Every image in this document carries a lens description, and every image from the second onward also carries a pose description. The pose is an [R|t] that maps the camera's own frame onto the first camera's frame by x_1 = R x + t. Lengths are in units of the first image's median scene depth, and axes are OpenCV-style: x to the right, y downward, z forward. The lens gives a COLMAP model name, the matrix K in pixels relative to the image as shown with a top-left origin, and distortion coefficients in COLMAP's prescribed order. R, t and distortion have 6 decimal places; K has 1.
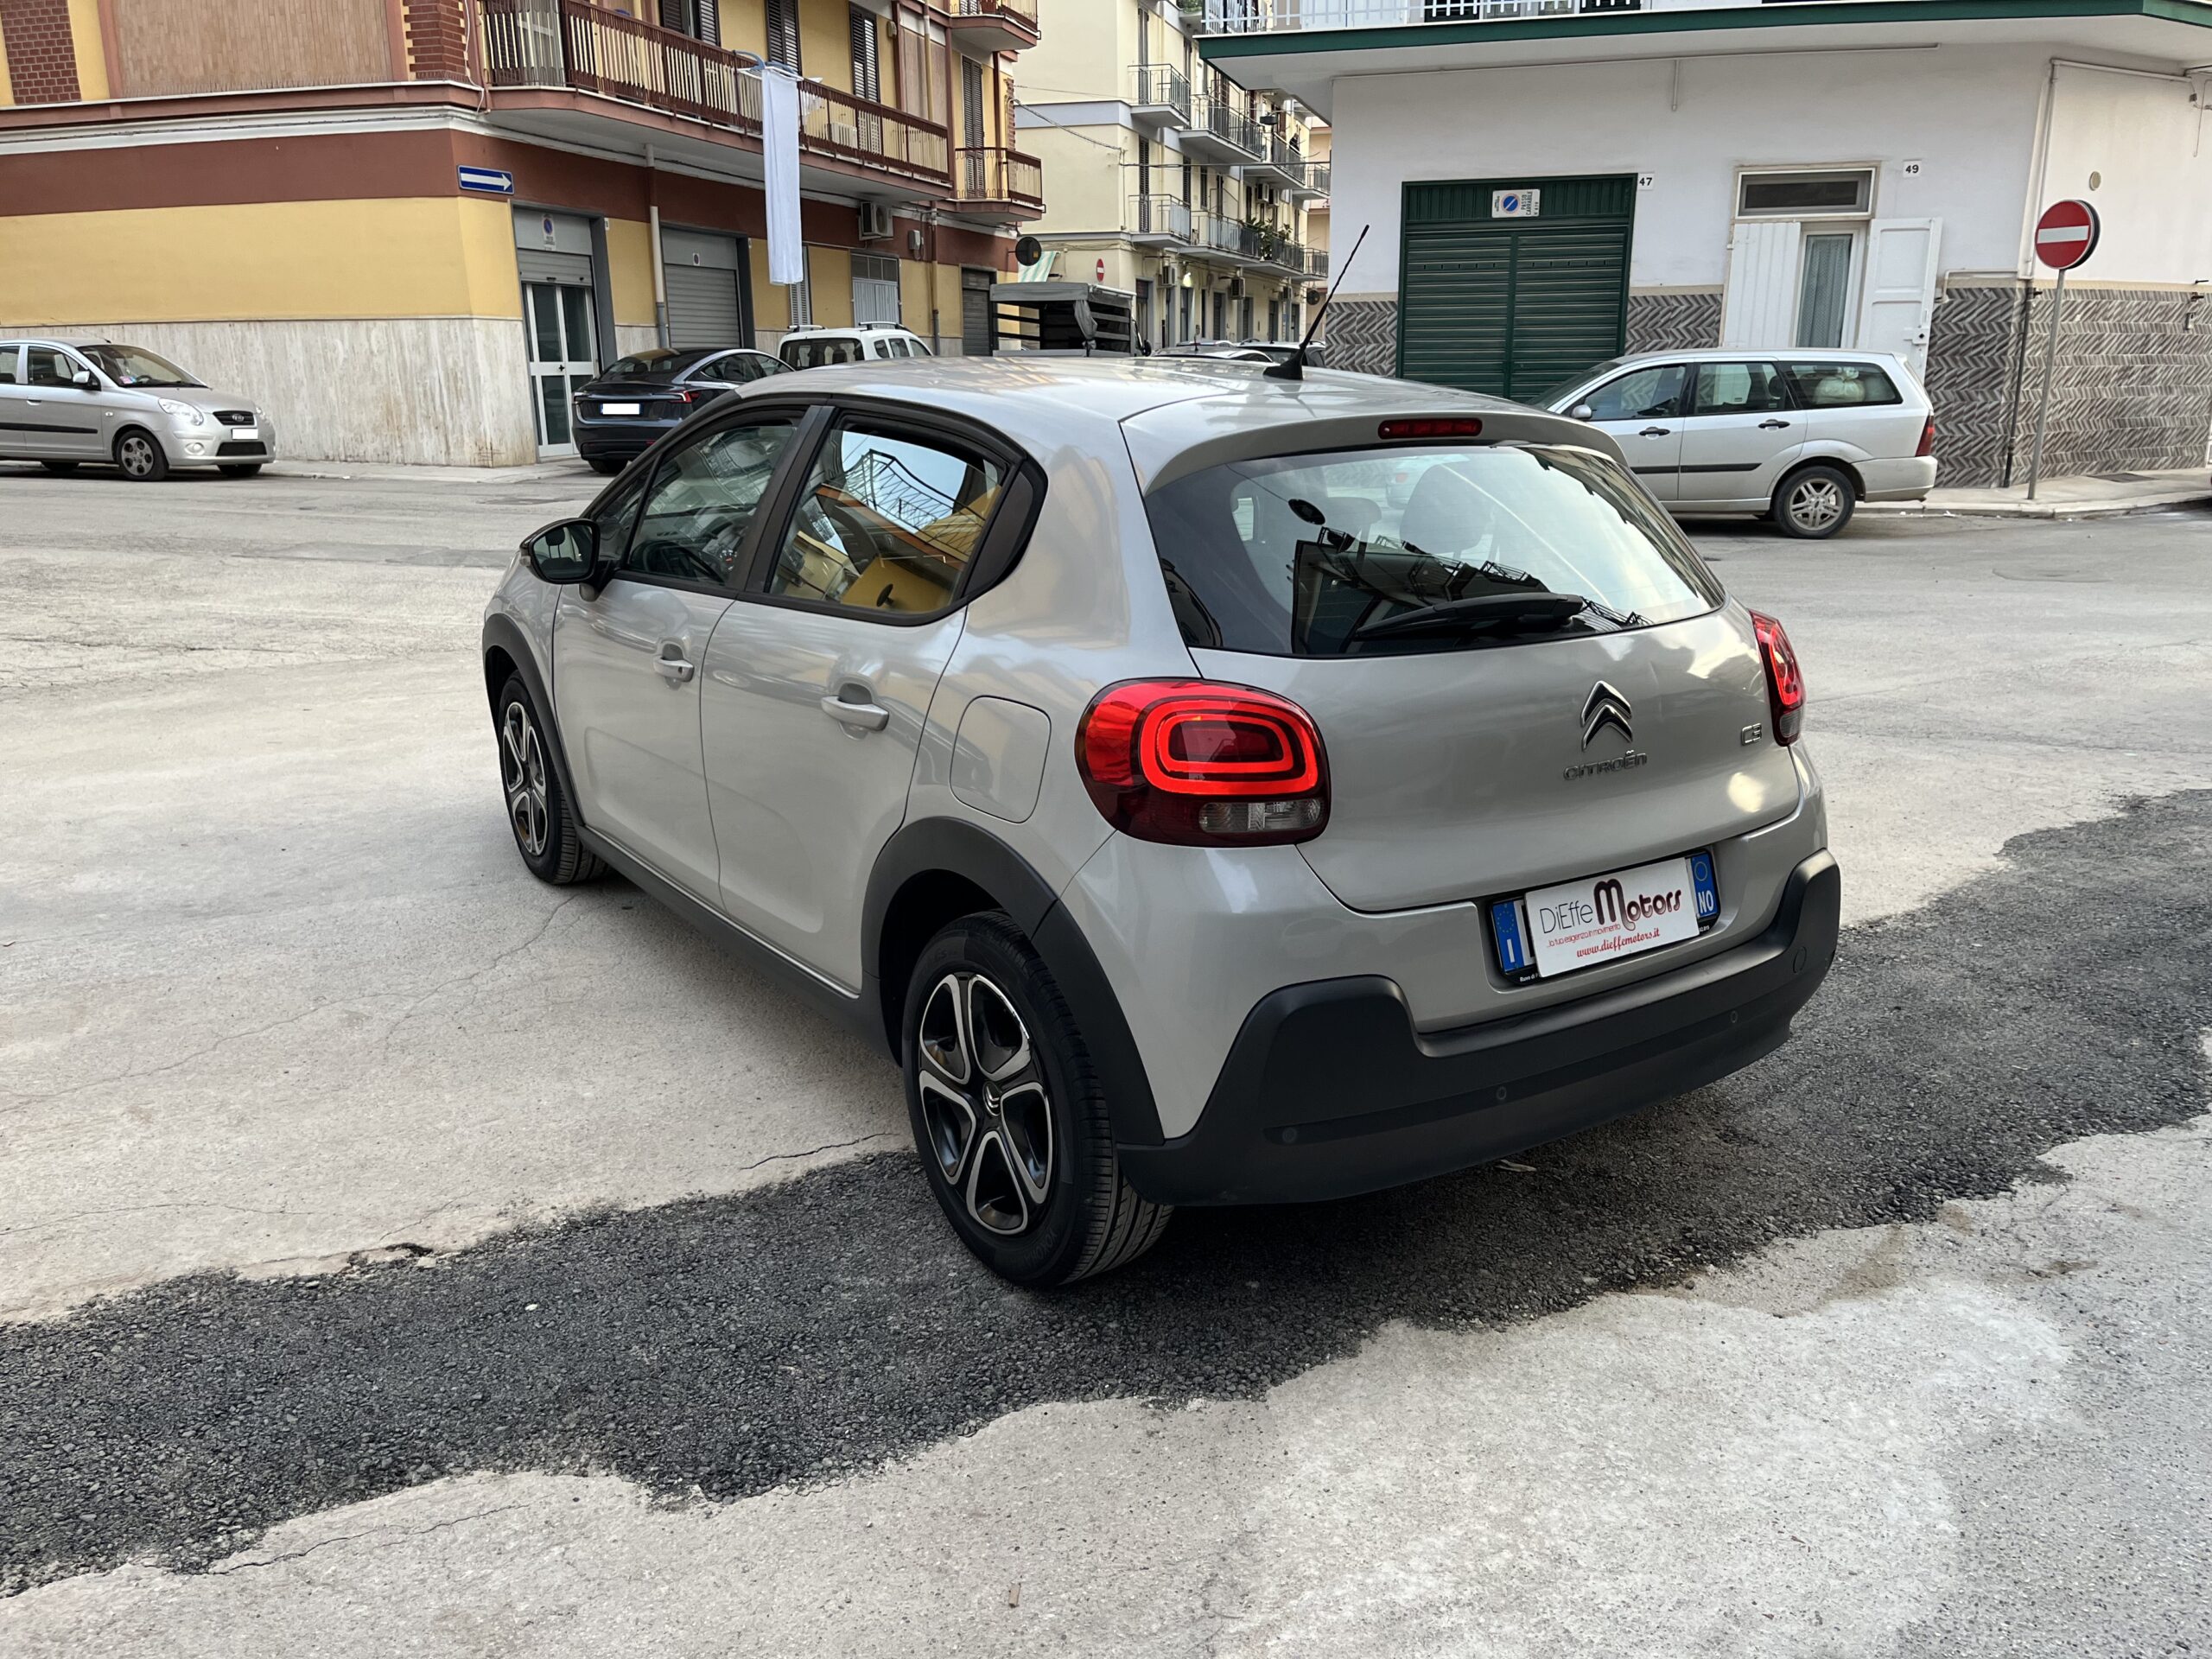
lens RADIAL K [[1682.8, 0, 1117.0], [0, 1682.8, 833.3], [0, 0, 1]] dist [0.078838, -0.111302]
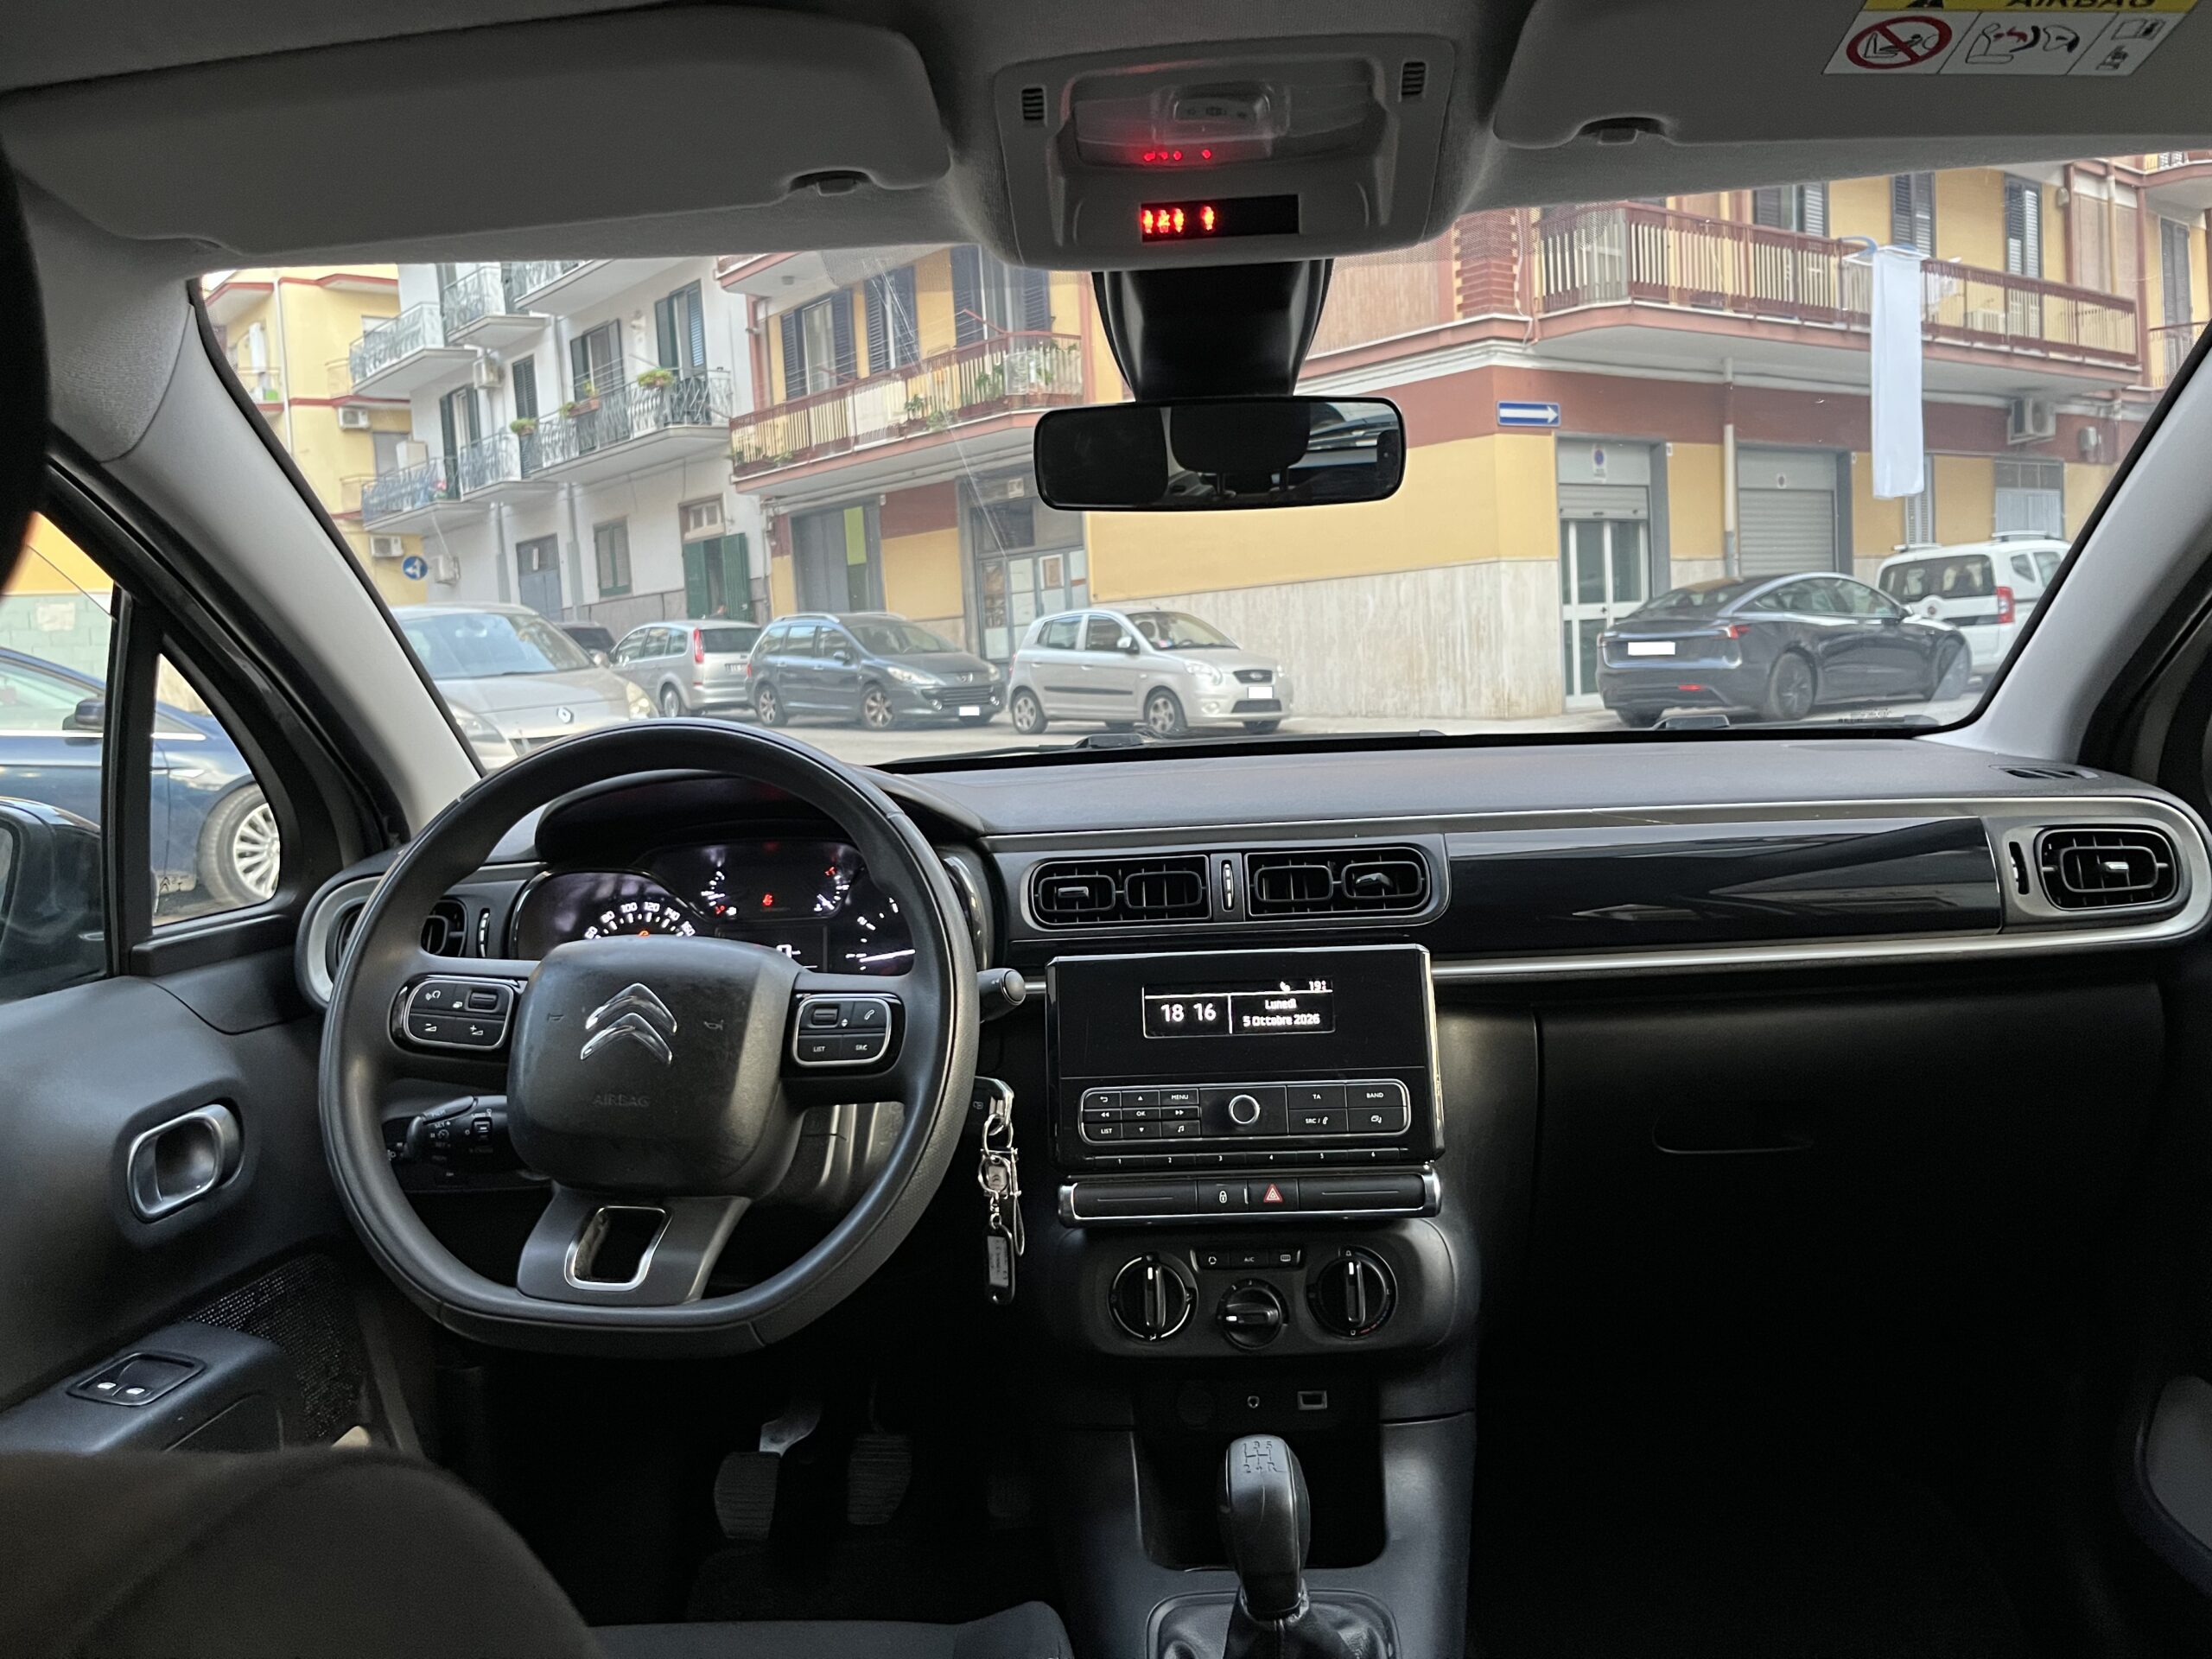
lens RADIAL K [[1679.8, 0, 1101.3], [0, 1679.8, 800.7], [0, 0, 1]] dist [0.029783, -0.008114]
pose [[0.795834, 0.013238, -0.605370, -0.003421], [-0.115048, 0.984855, -0.129709, -0.037384], [0.594484, 0.172873, 0.785305, 0.200446]]
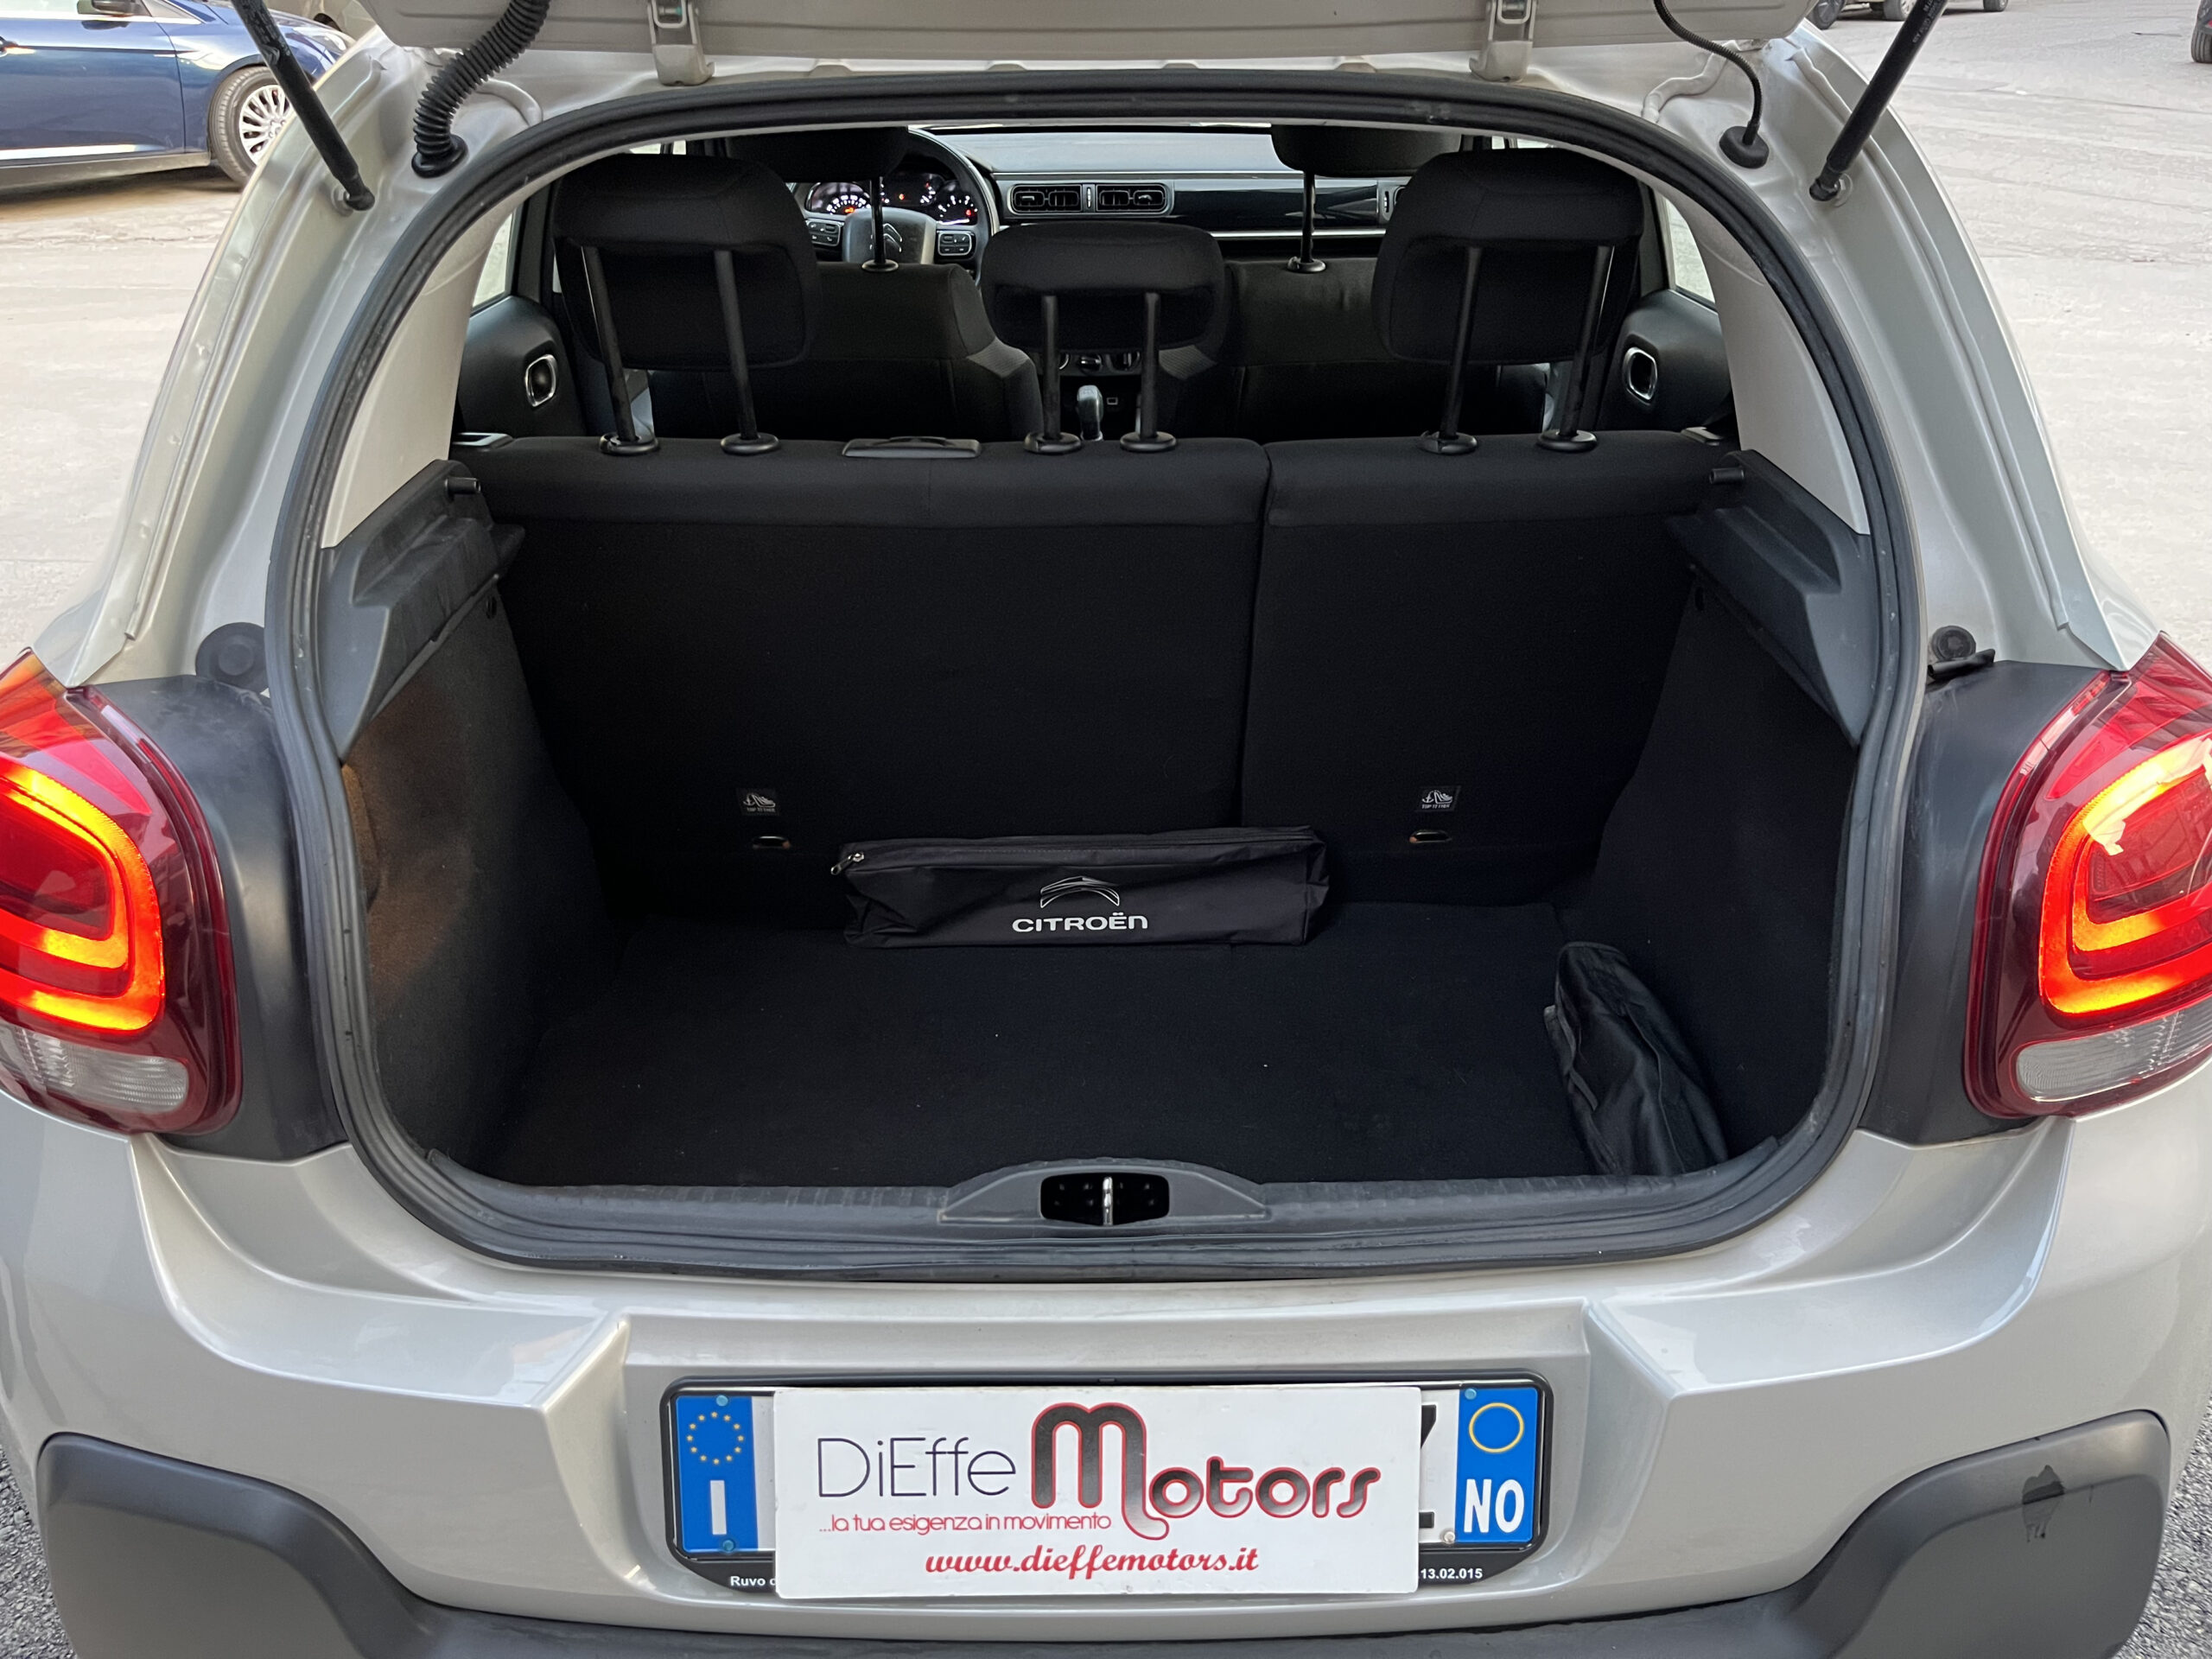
lens RADIAL K [[1724.4, 0, 1106.0], [0, 1724.4, 829.5], [0, 0, 1]] dist [0.035183, -0.083363]
pose [[0.828058, 0.260940, -0.496217, 0.065249], [-0.146217, 0.954968, 0.258180, -0.027702], [0.541240, -0.141232, 0.828922, 0.103166]]
